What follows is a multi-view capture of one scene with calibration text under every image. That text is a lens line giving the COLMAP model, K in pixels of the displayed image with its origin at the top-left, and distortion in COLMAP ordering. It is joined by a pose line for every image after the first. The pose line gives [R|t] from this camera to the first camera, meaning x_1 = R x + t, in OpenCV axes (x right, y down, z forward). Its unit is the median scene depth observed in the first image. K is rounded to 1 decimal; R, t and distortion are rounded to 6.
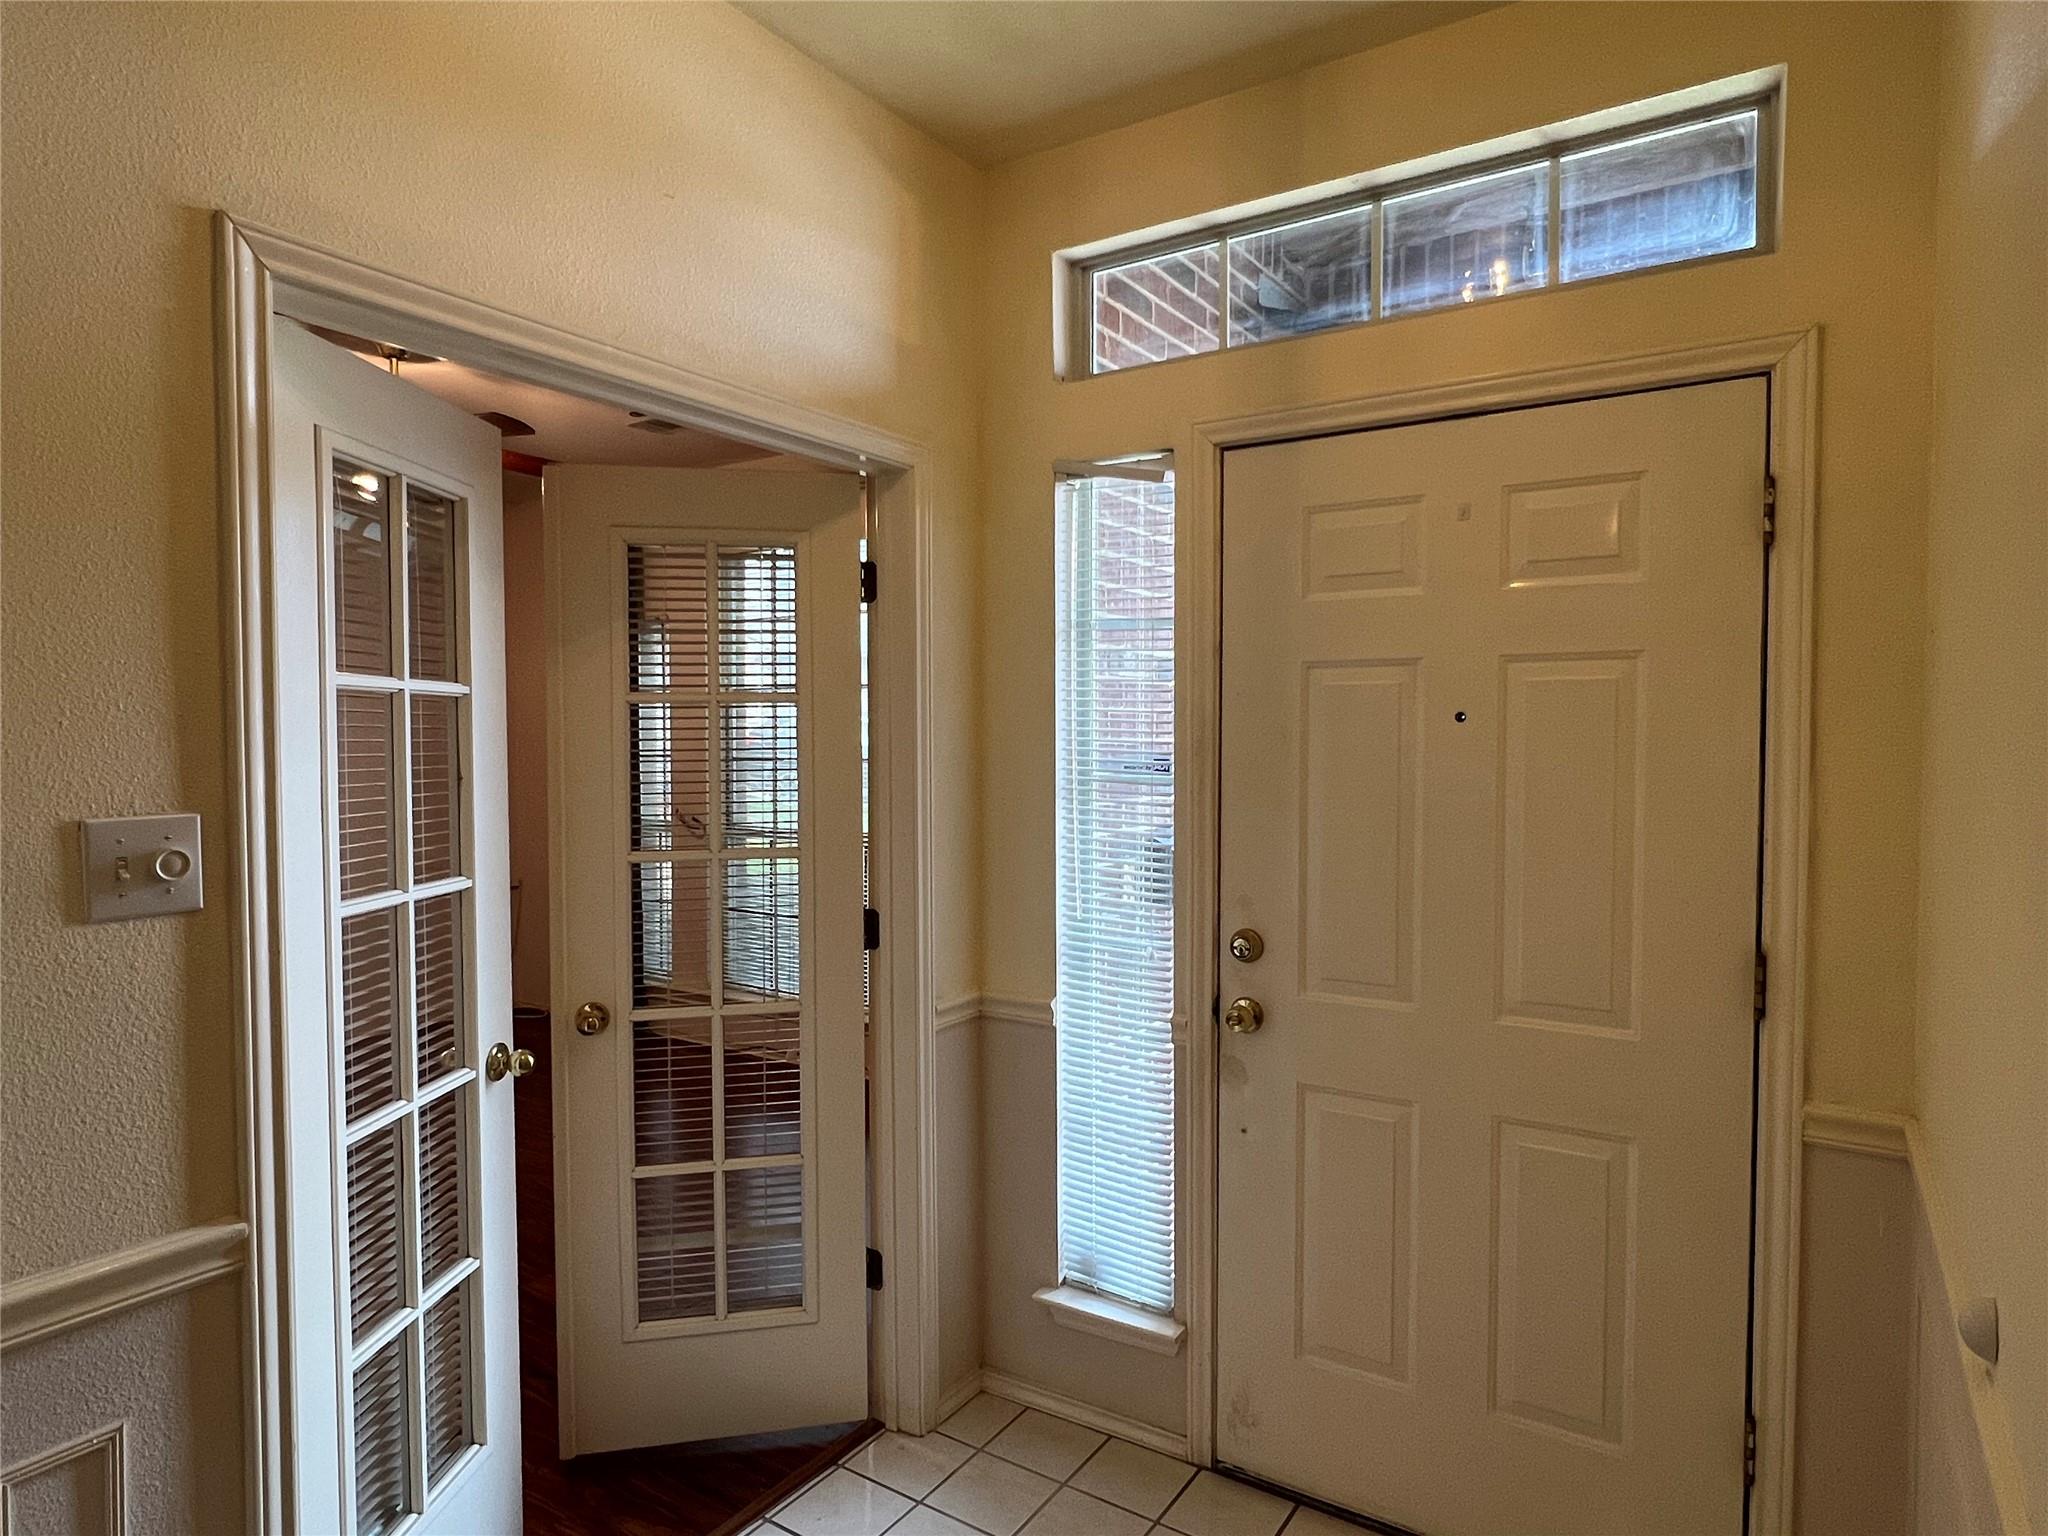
lens RADIAL K [[1176.6, 0, 1019.4], [0, 1176.6, 774.0], [0, 0, 1]] dist [-0.000001, -0.000018]
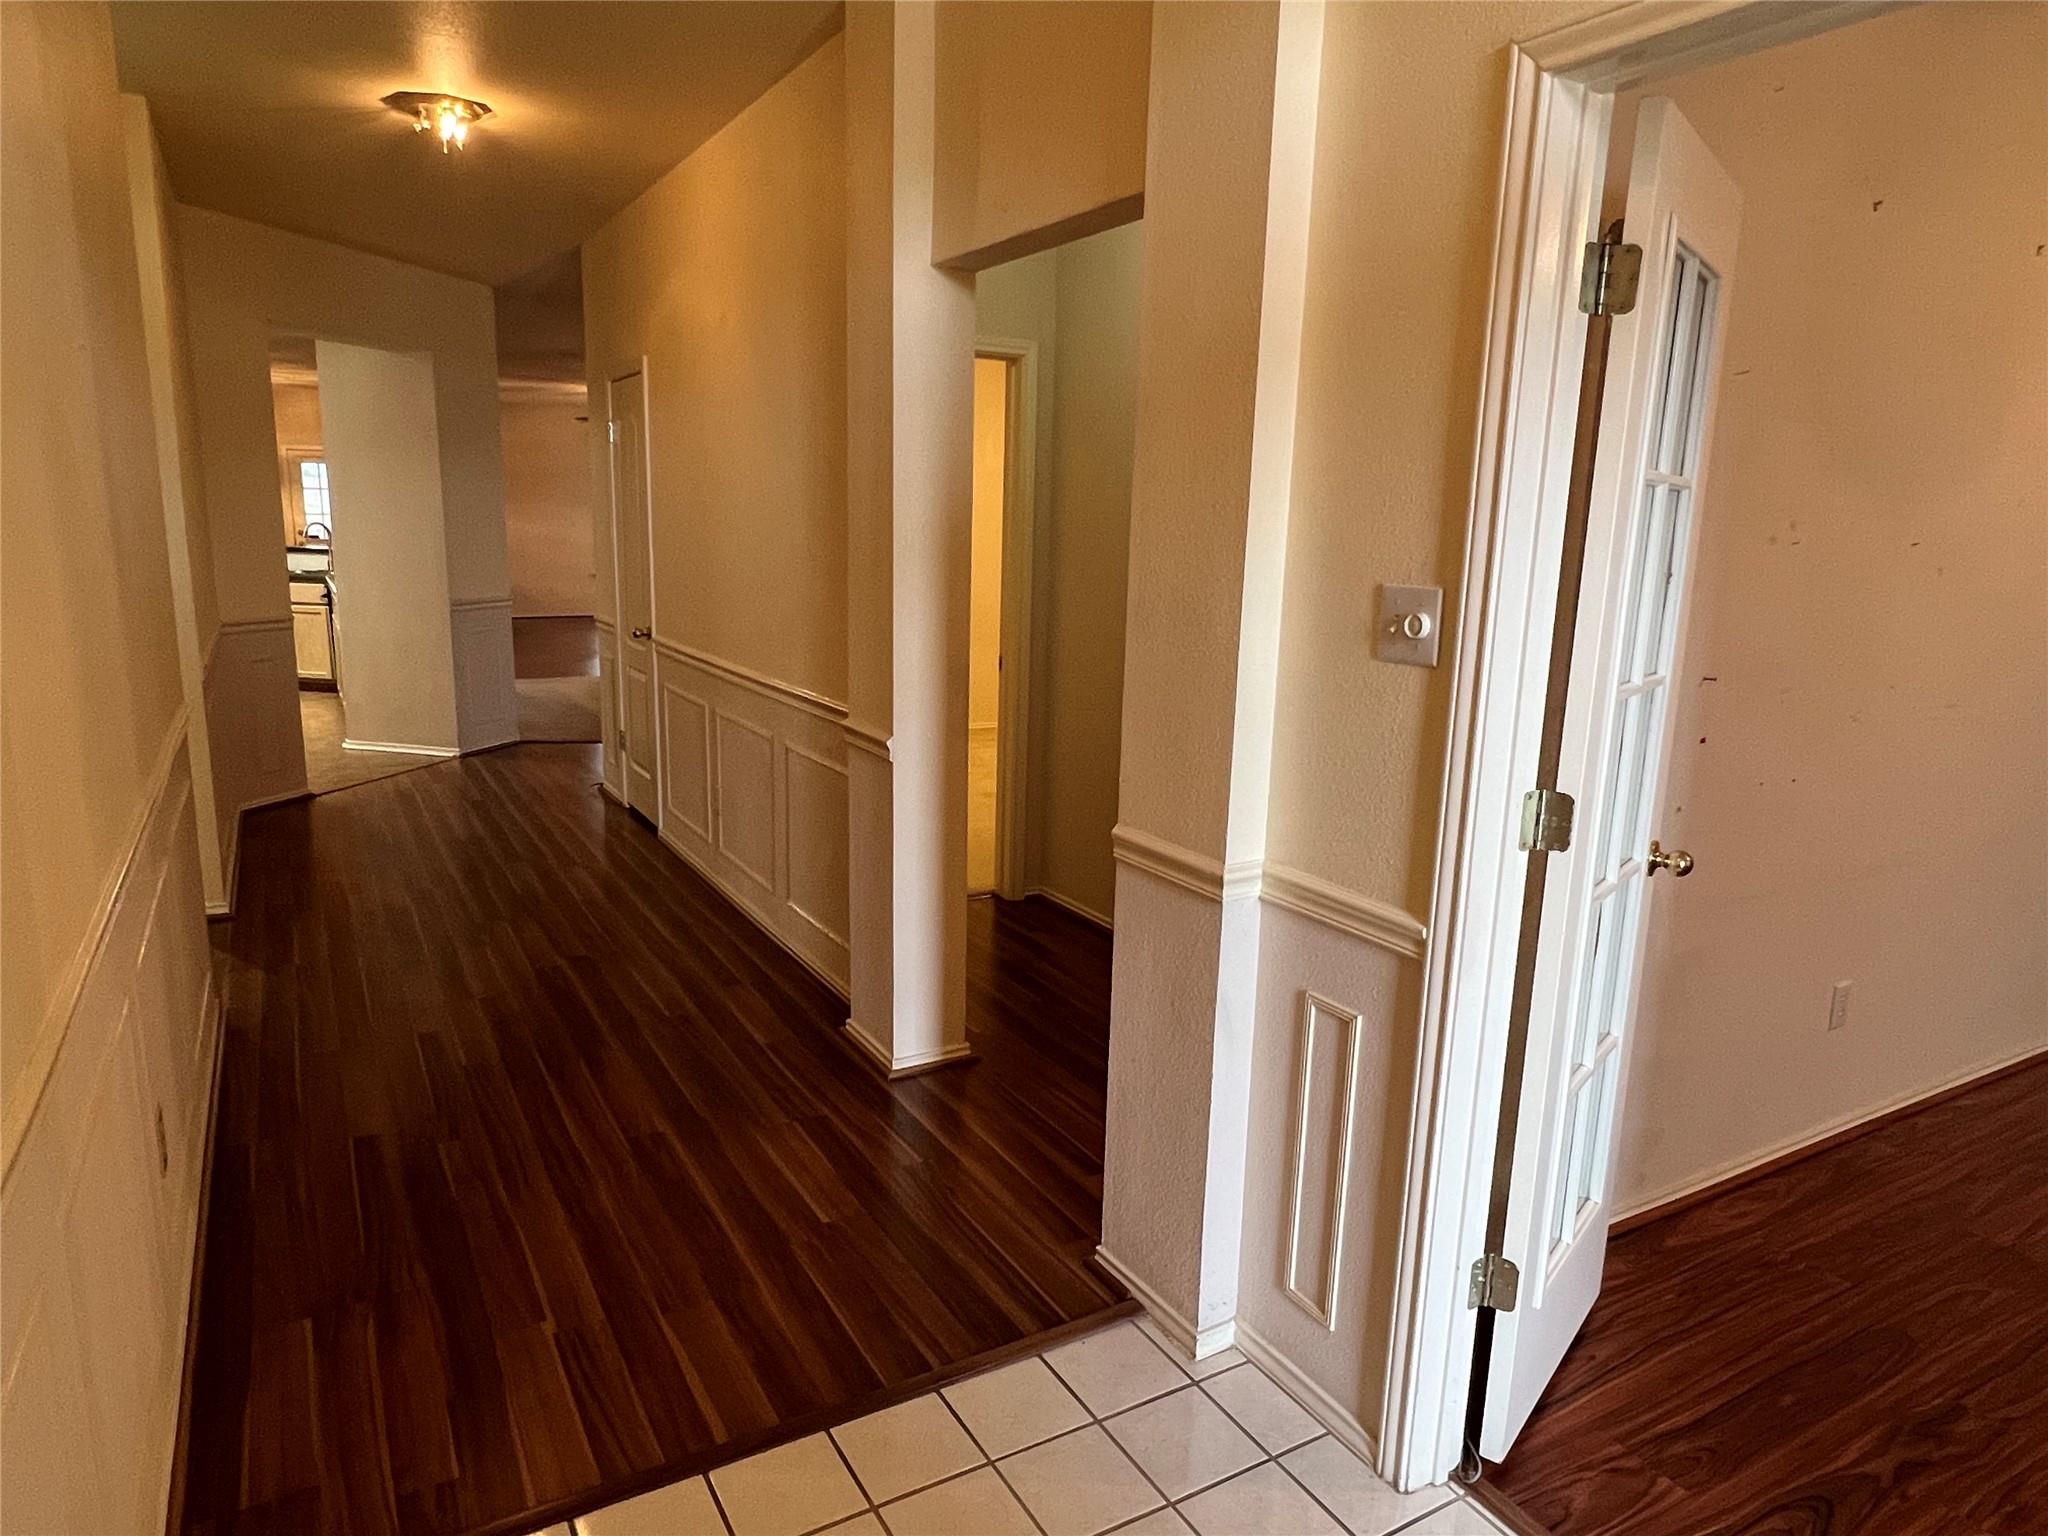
lens RADIAL K [[1258.8, 0, 1021.9], [0, 1258.8, 770.9], [0, 0, 1]] dist [0.000422, 0.000016]
pose [[-0.441361, 0.169044, -0.881263, 0.673177], [-0.047189, 0.976364, 0.210920, -0.035030], [0.896088, 0.134678, -0.422951, 1.188188]]
